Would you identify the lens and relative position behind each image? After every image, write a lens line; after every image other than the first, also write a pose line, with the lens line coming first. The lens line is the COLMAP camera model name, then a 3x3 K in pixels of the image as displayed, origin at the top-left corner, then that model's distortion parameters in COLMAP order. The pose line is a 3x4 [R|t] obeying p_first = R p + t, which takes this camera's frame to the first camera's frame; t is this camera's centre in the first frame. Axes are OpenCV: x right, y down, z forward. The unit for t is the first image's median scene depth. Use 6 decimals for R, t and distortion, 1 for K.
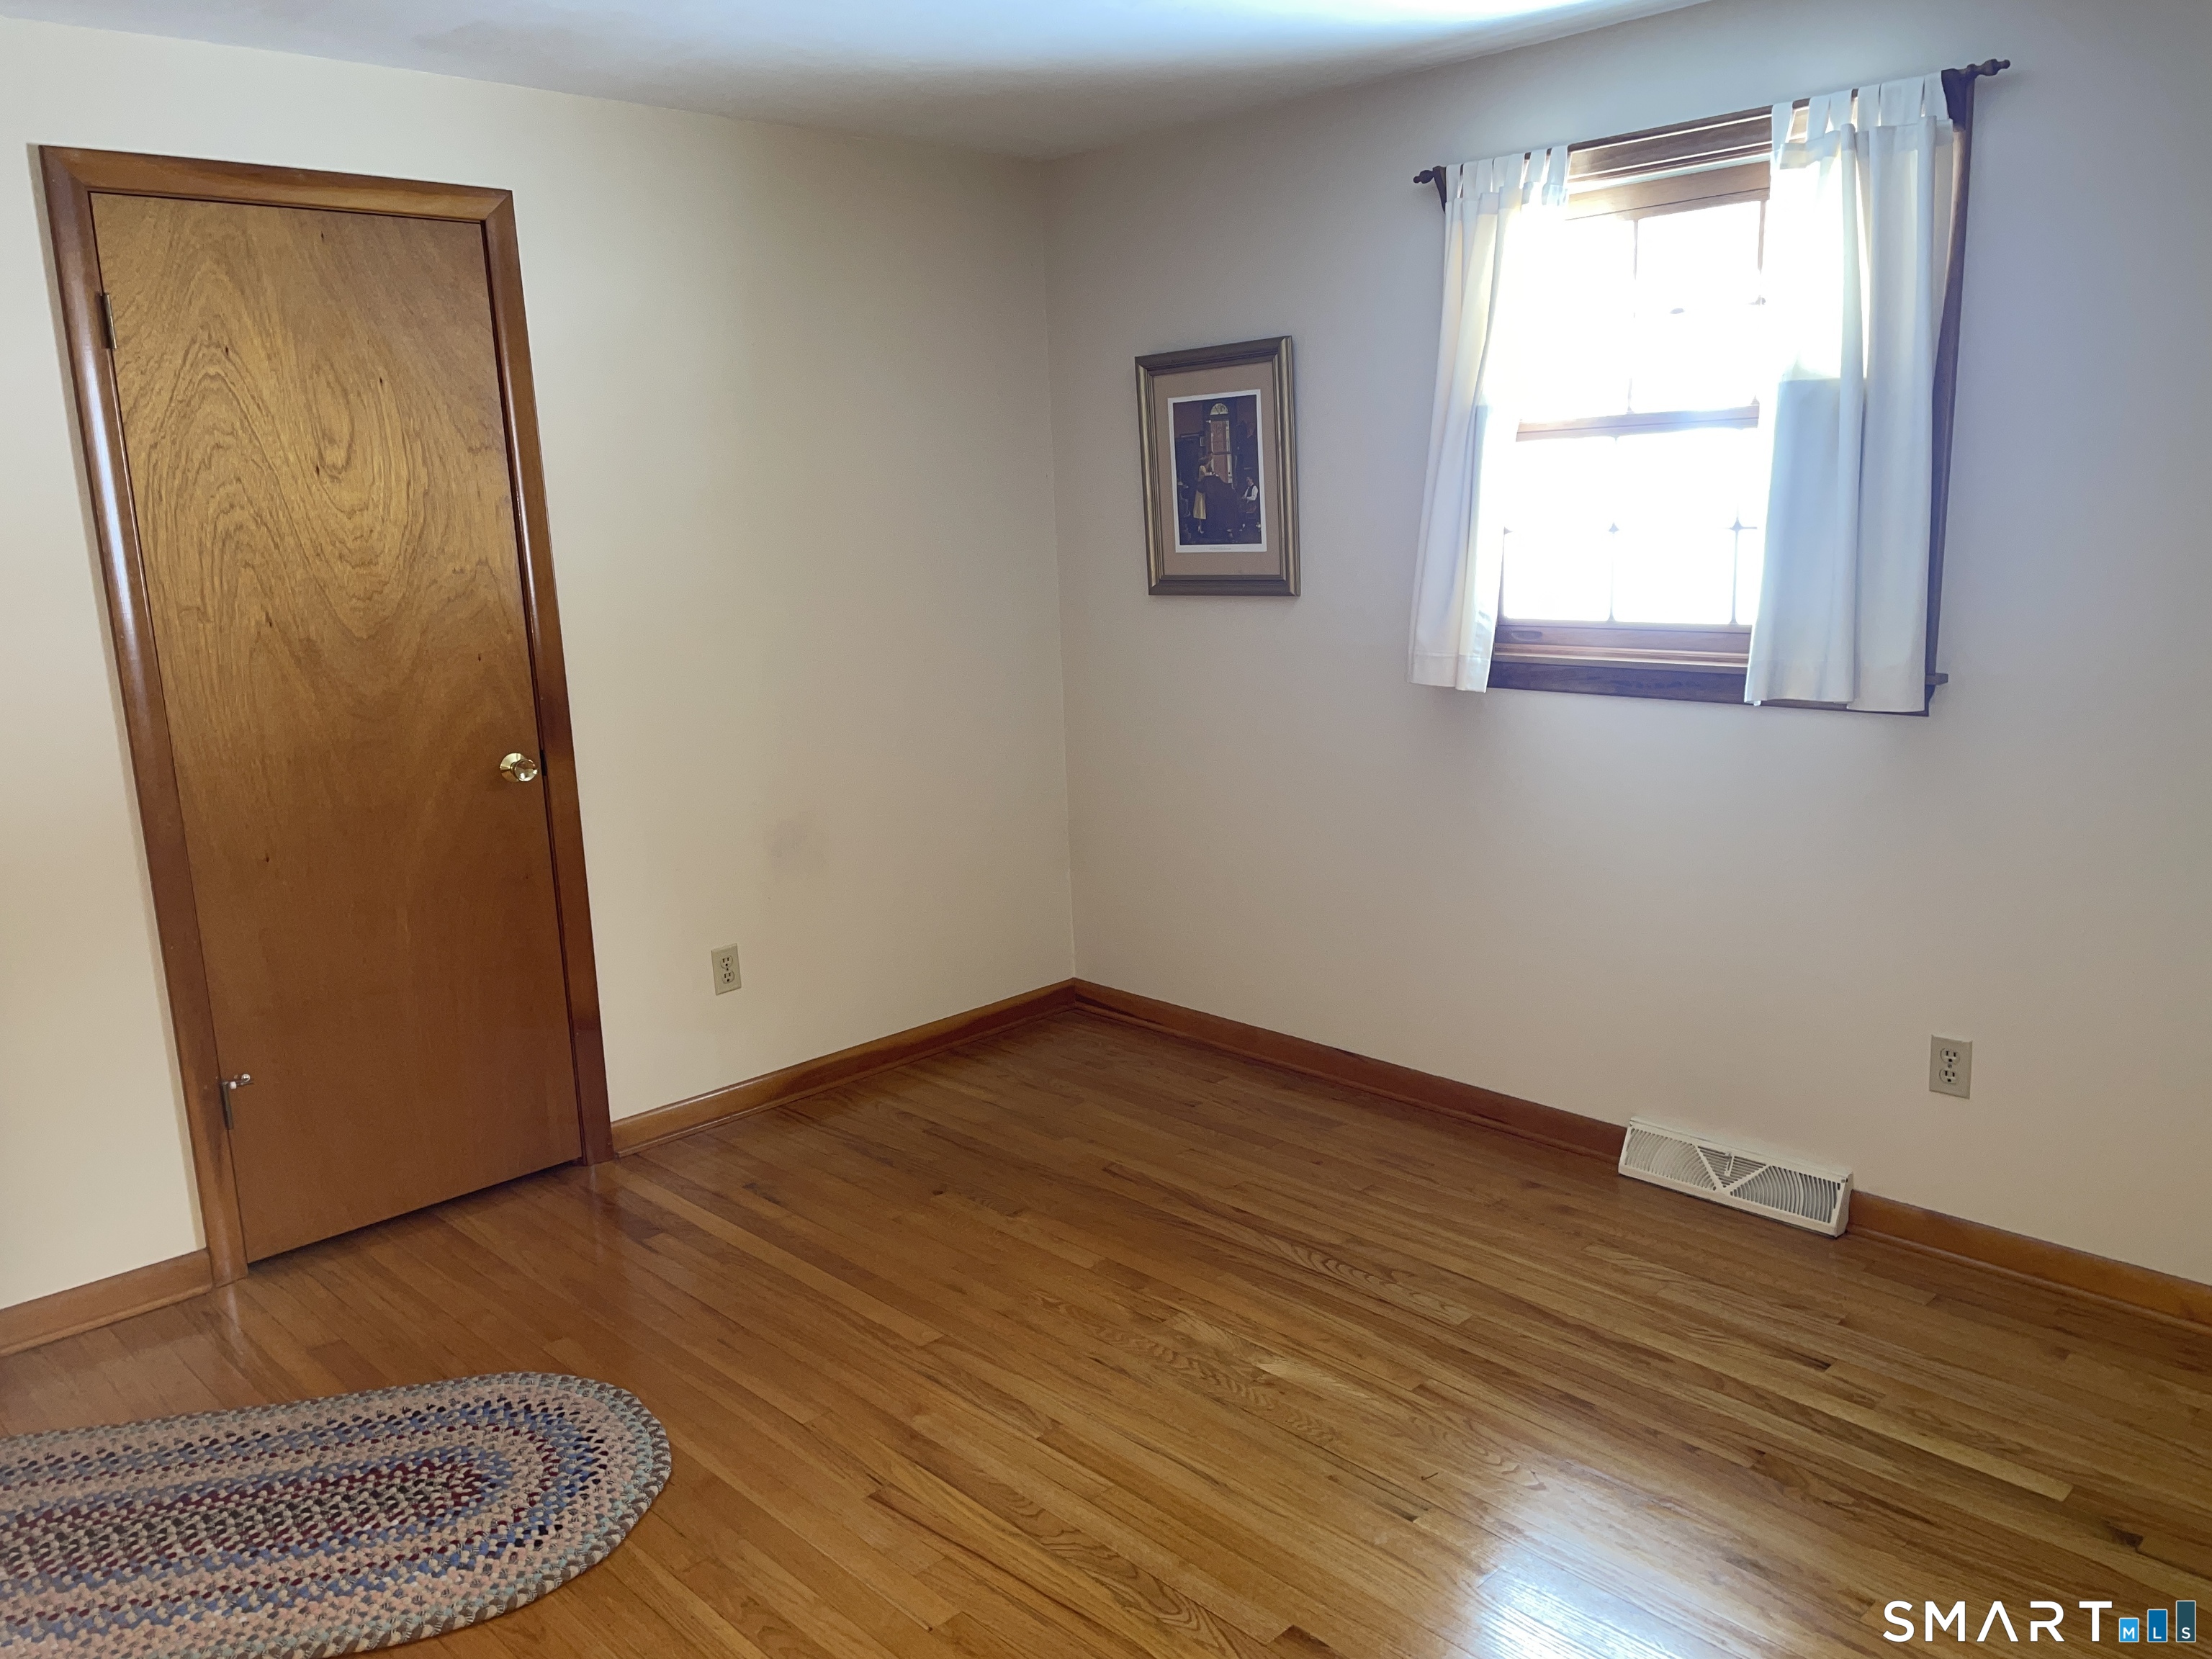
lens RADIAL K [[1733.1, 0, 1106.0], [0, 1733.1, 829.5], [0, 0, 1]] dist [0.121816, -0.001403]
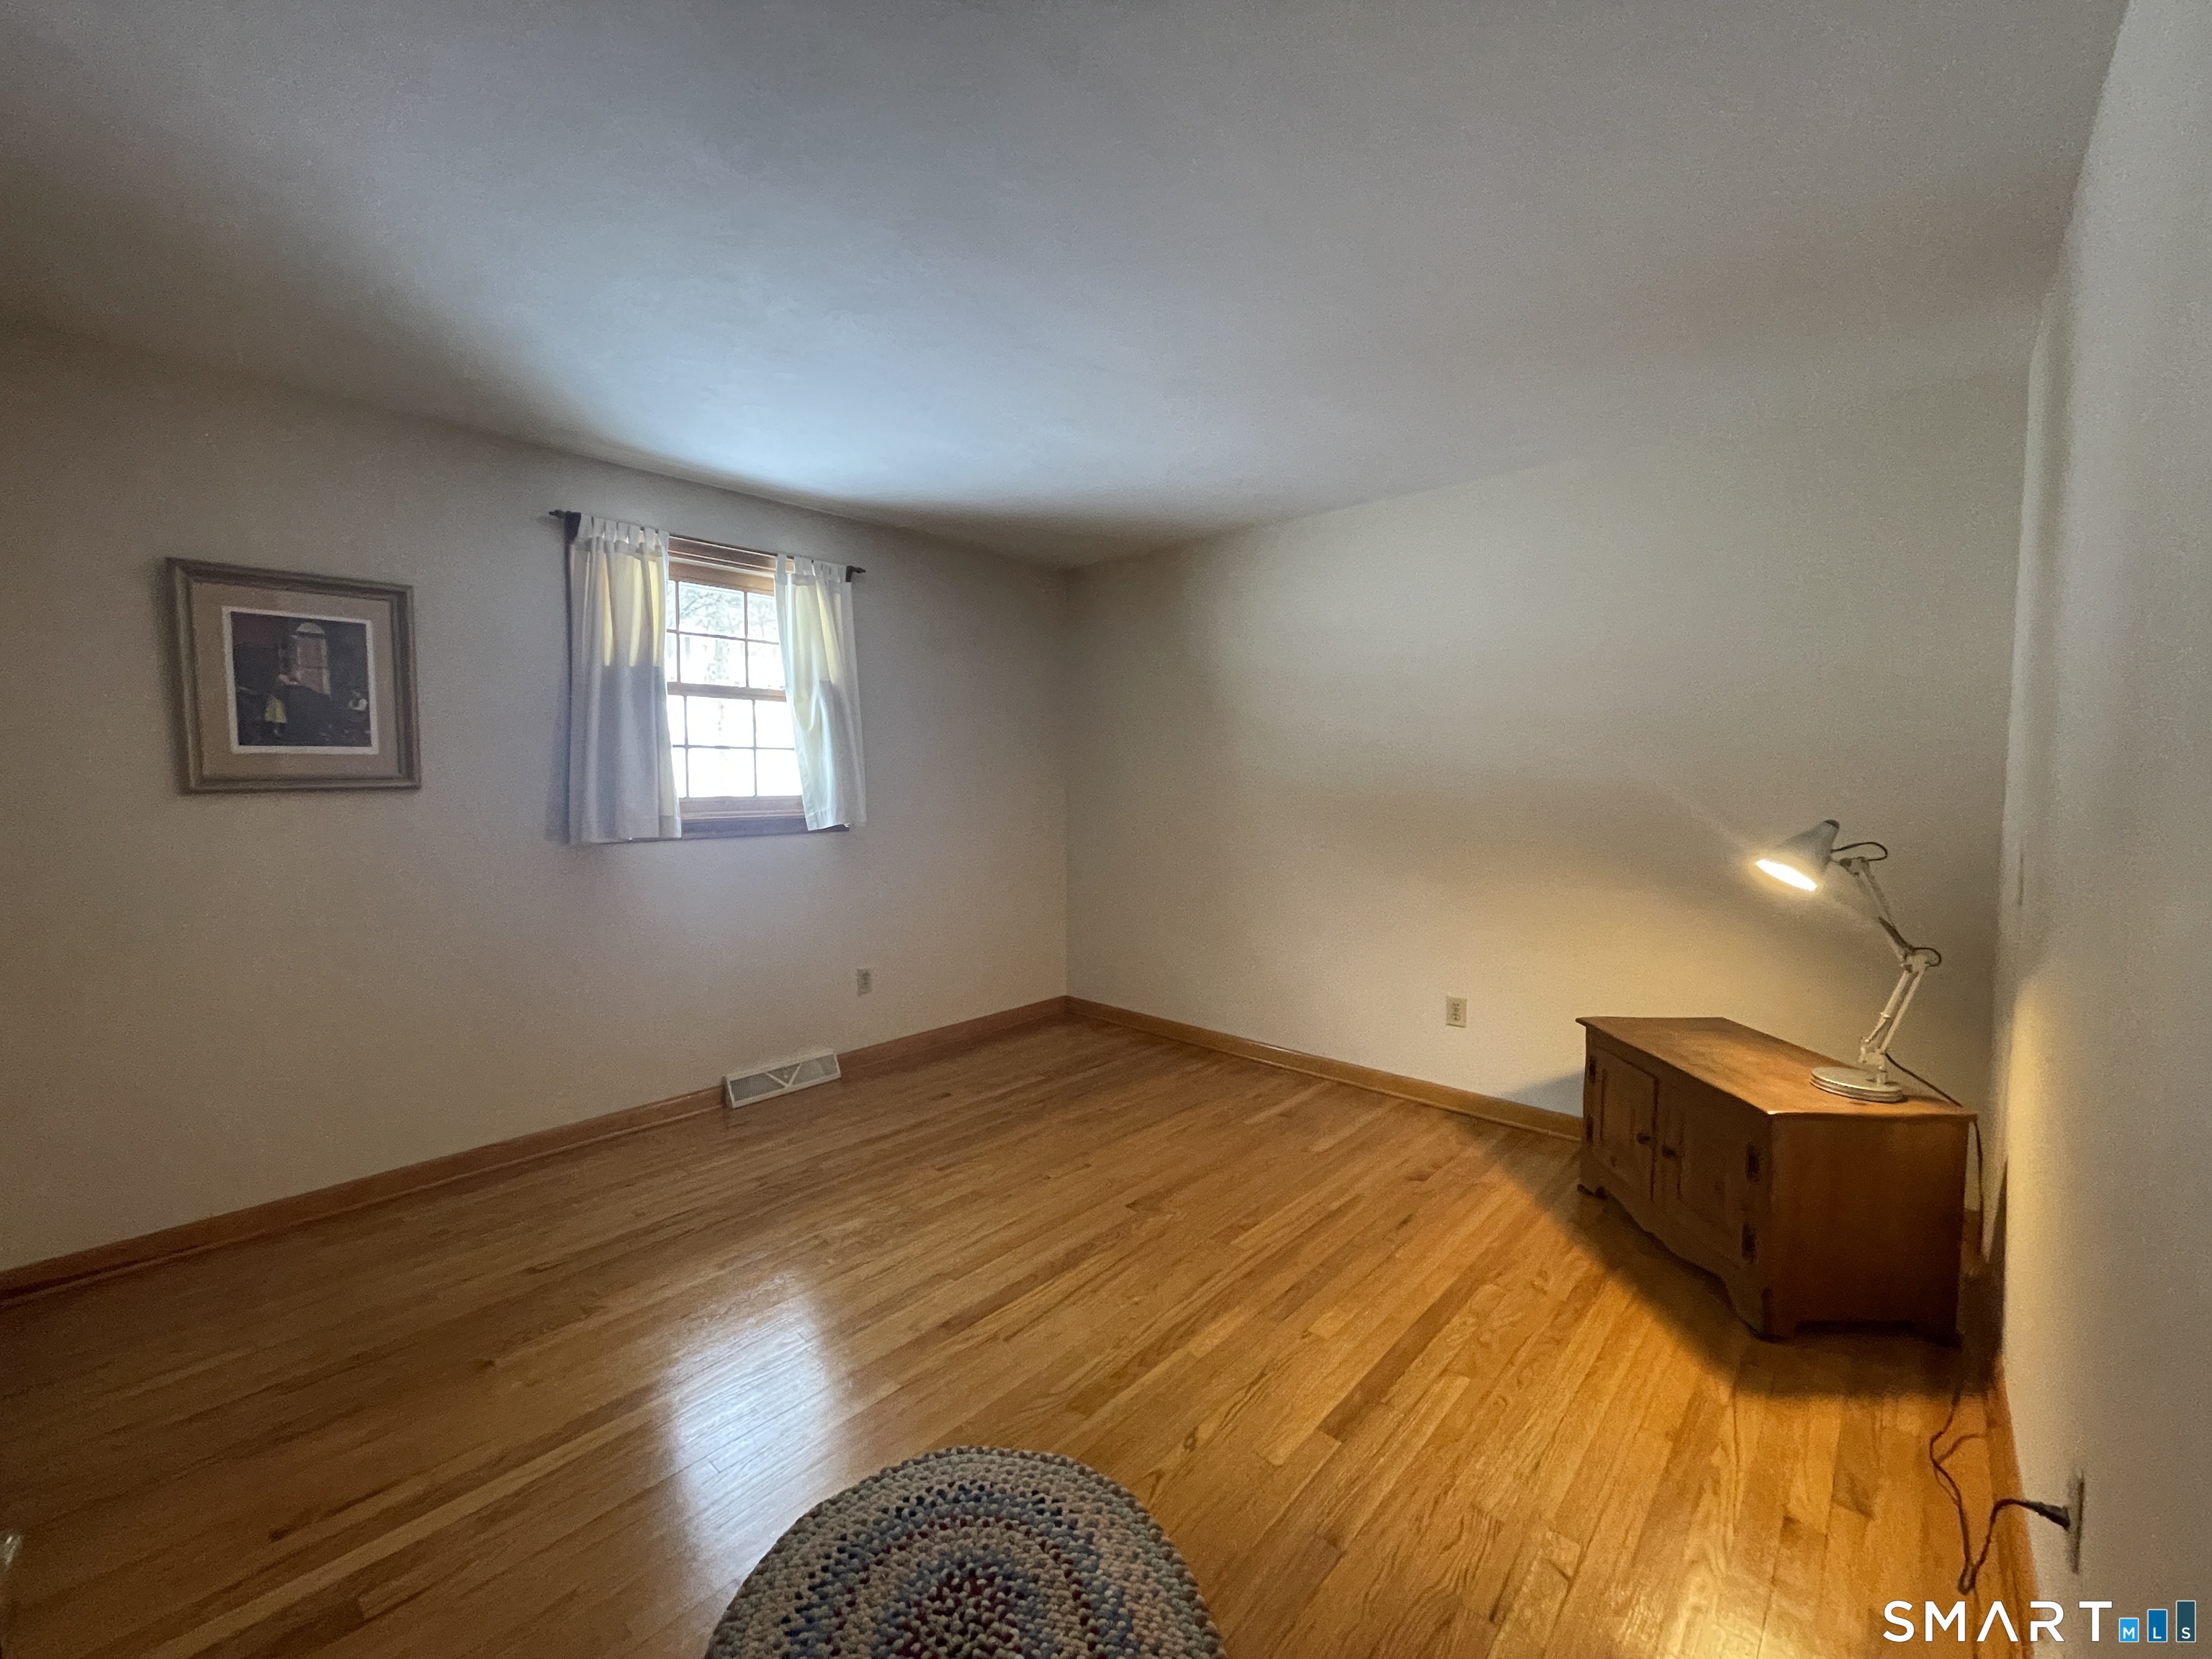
lens RADIAL K [[894.2, 0, 1106.0], [0, 894.2, 829.5], [0, 0, 1]] dist [0.000254, -0.000144]
pose [[-0.081709, -0.014866, 0.996545, -0.577808], [0.200640, 0.979173, 0.031058, -0.029292], [-0.976252, 0.202484, -0.077024, 0.591874]]
